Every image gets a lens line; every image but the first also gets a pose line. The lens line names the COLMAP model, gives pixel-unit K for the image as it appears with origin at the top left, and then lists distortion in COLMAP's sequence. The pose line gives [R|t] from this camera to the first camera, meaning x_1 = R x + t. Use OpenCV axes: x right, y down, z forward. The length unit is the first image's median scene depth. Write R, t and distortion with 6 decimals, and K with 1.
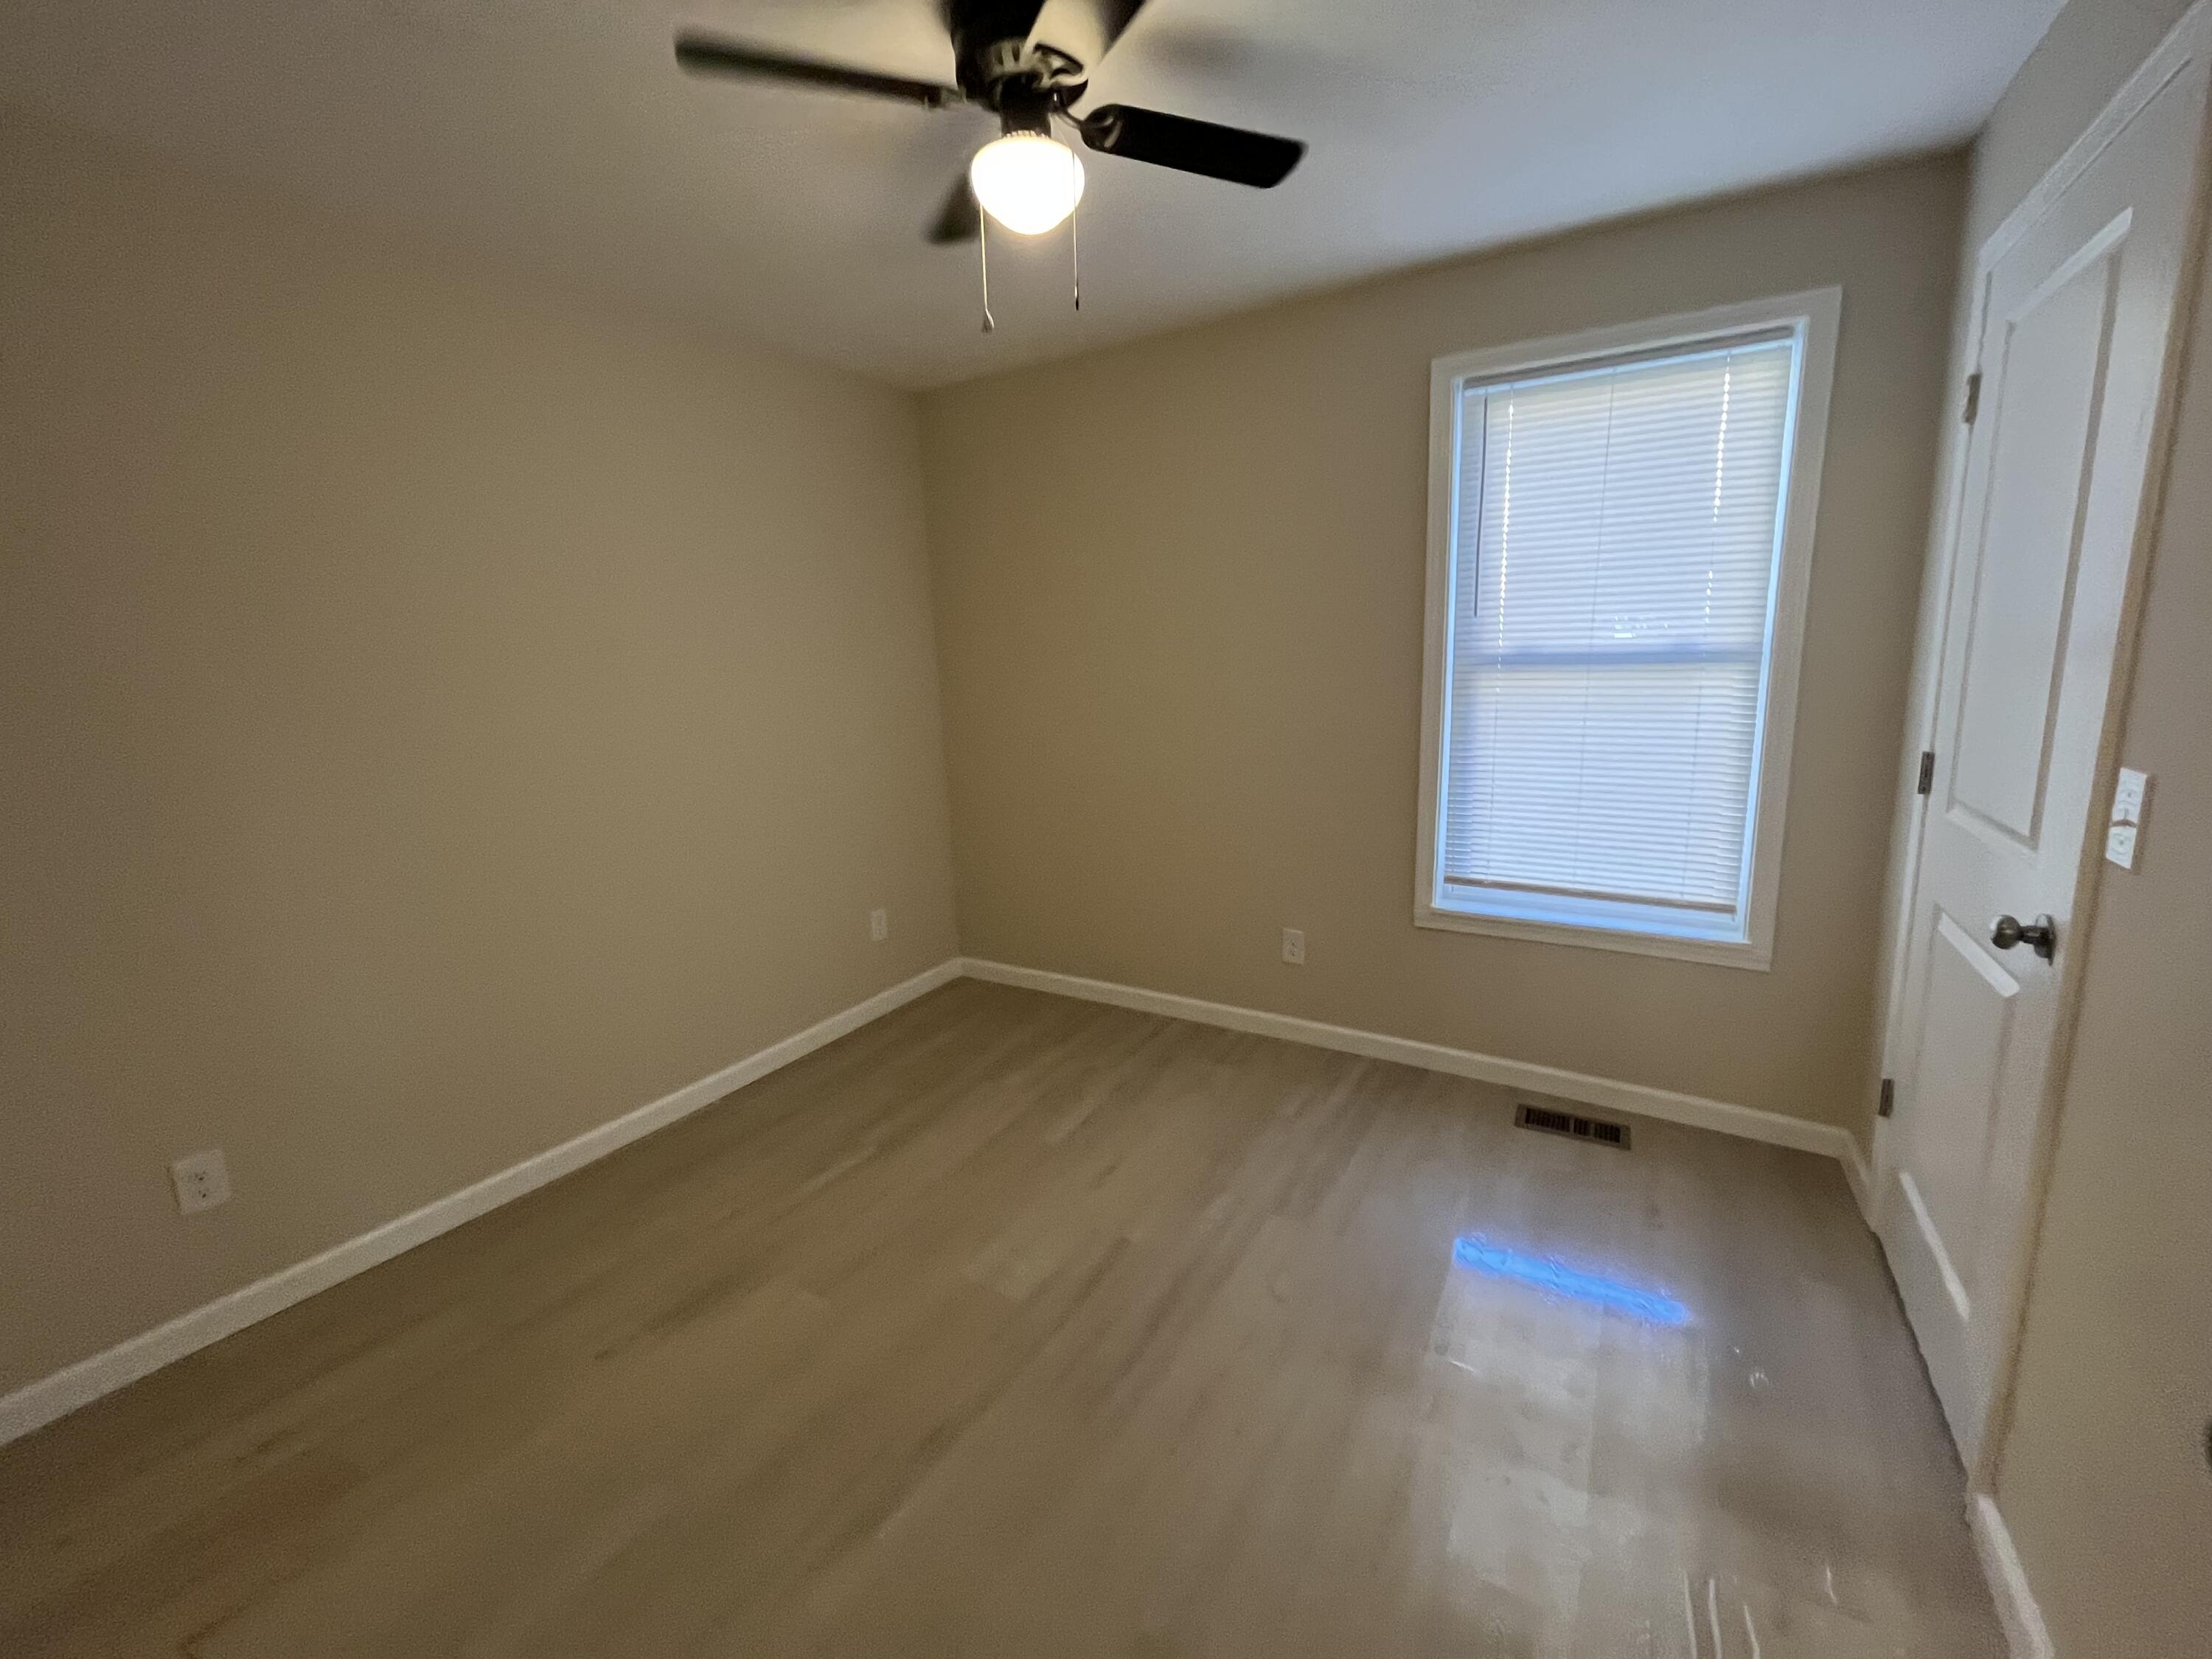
lens RADIAL K [[896.1, 0, 1097.3], [0, 896.1, 810.9], [0, 0, 1]] dist [0.000438, -0.000406]
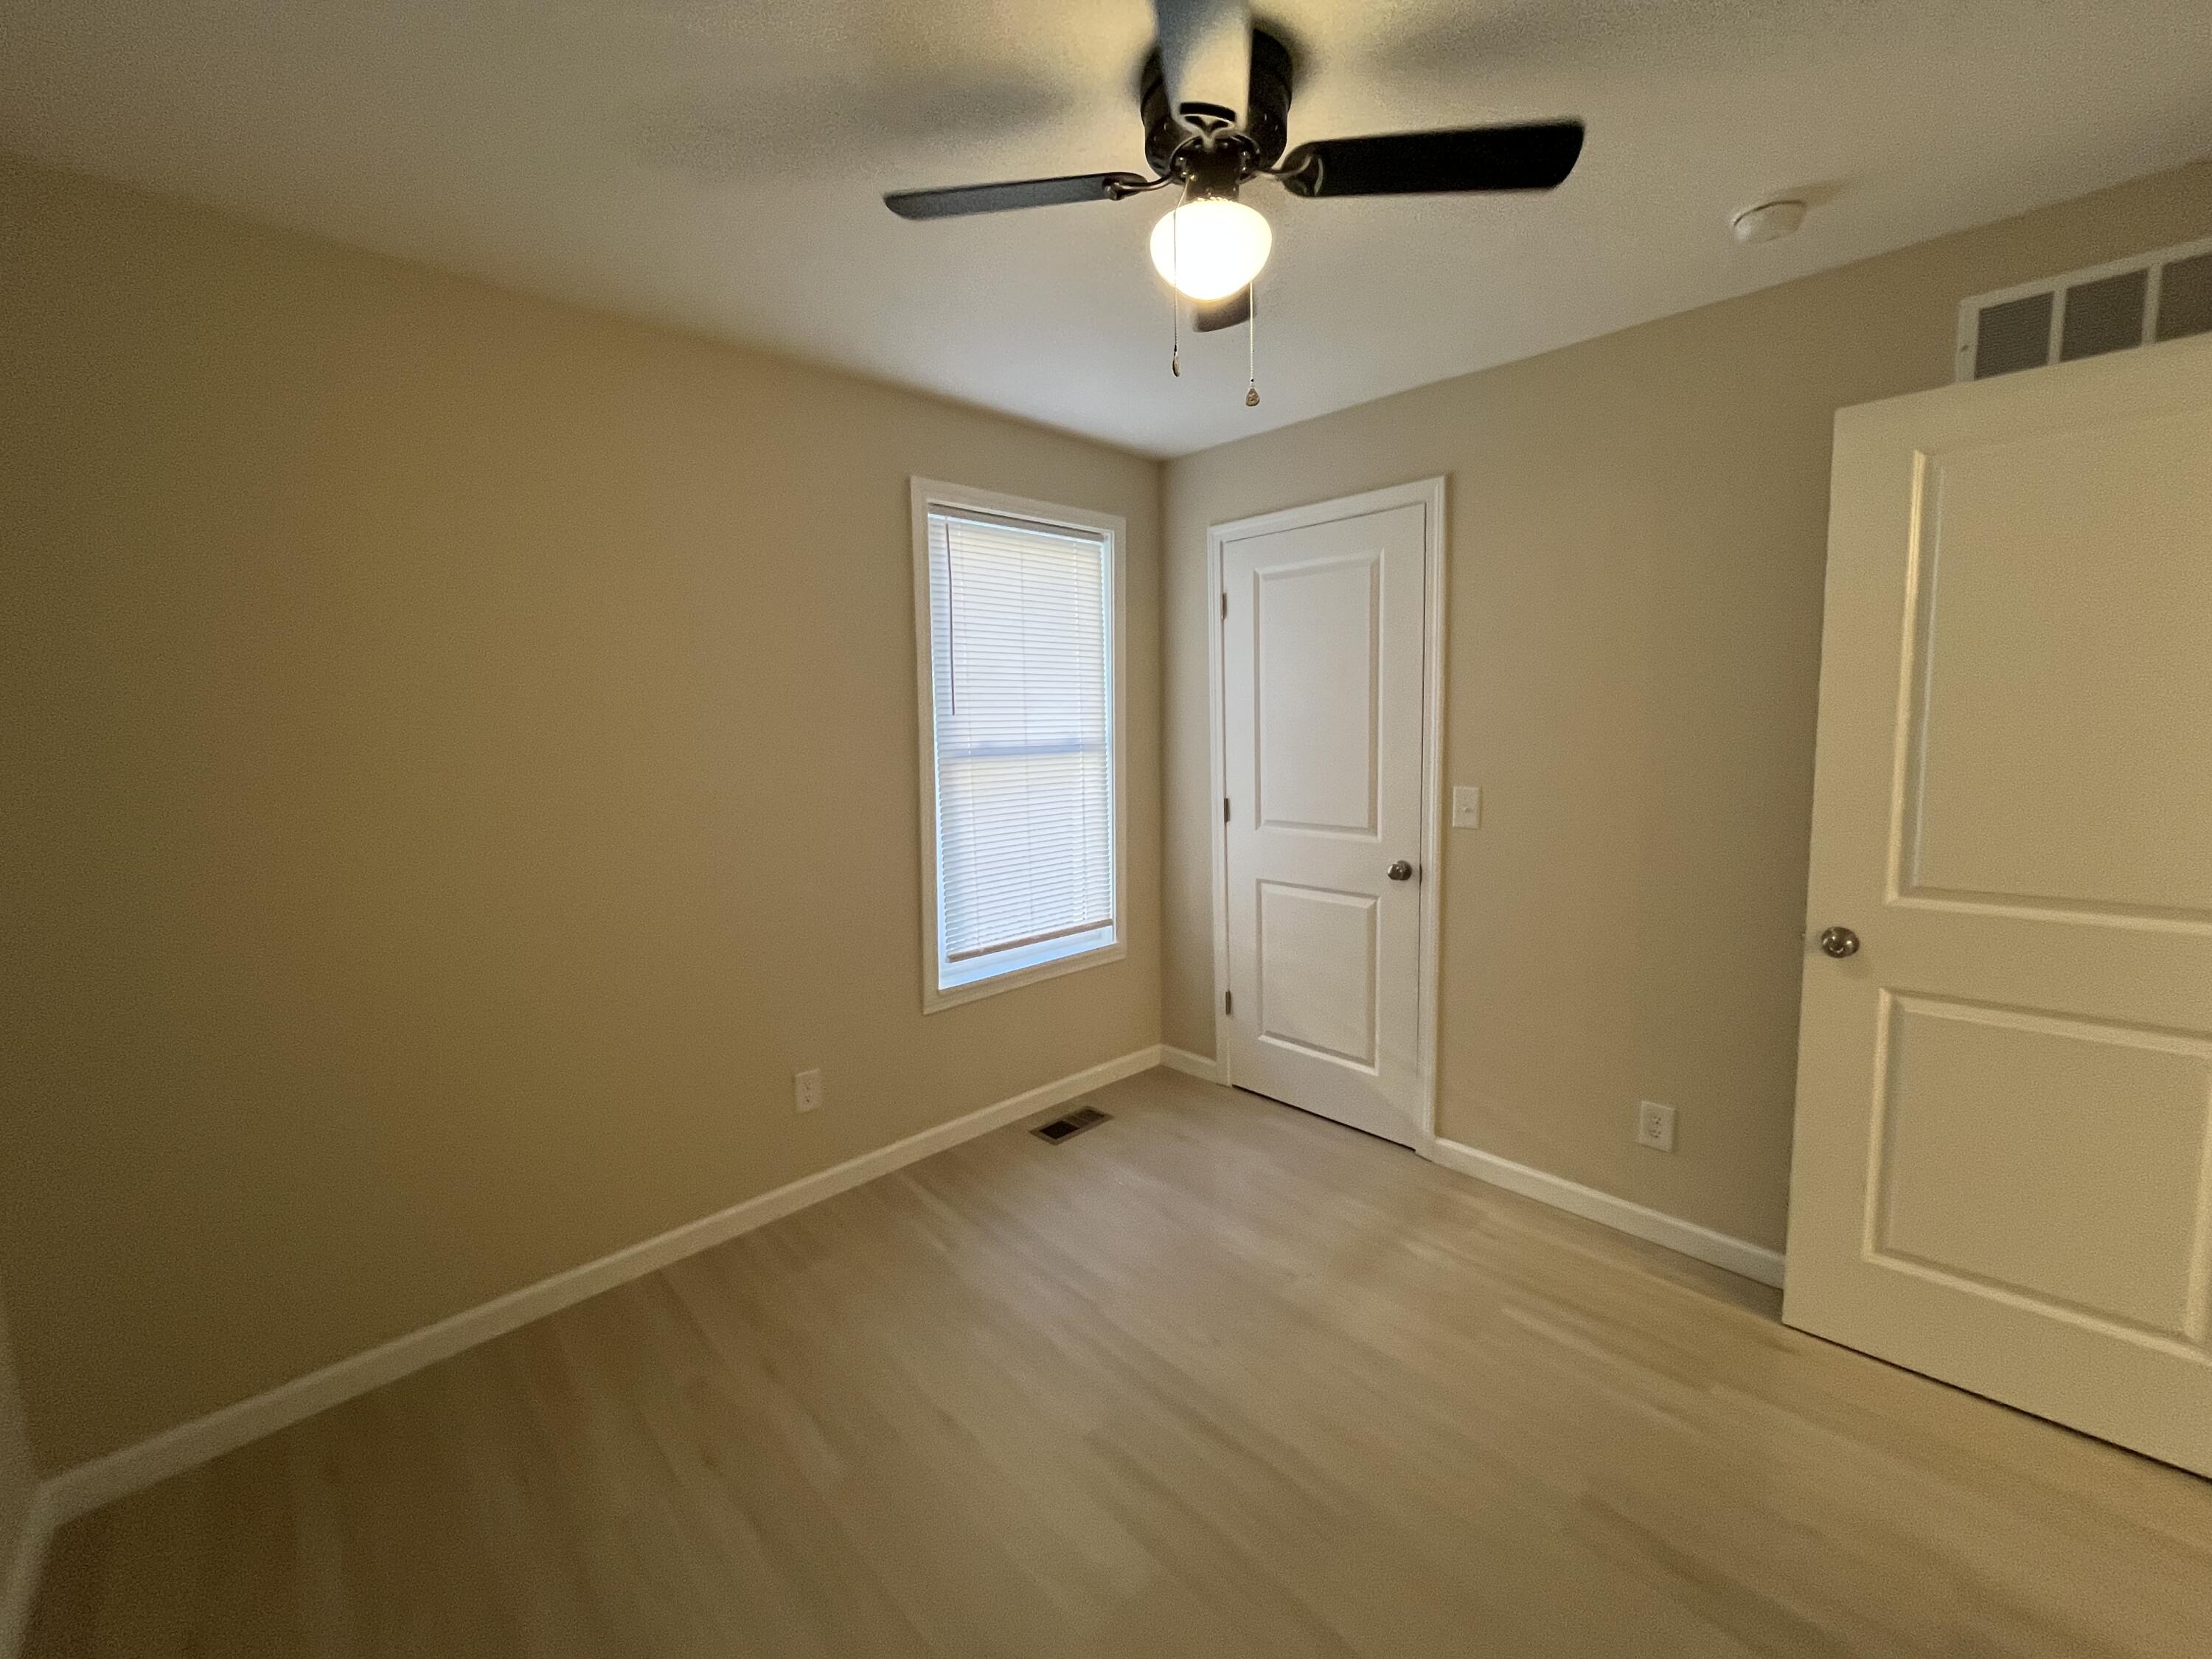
lens RADIAL K [[896.1, 0, 1101.8], [0, 896.1, 815.2], [0, 0, 1]] dist [0.000438, -0.000406]
pose [[0.263567, -0.079409, 0.961367, -0.619754], [0.187490, 0.981817, 0.029696, -0.096269], [-0.946245, 0.172420, 0.273663, 0.558192]]
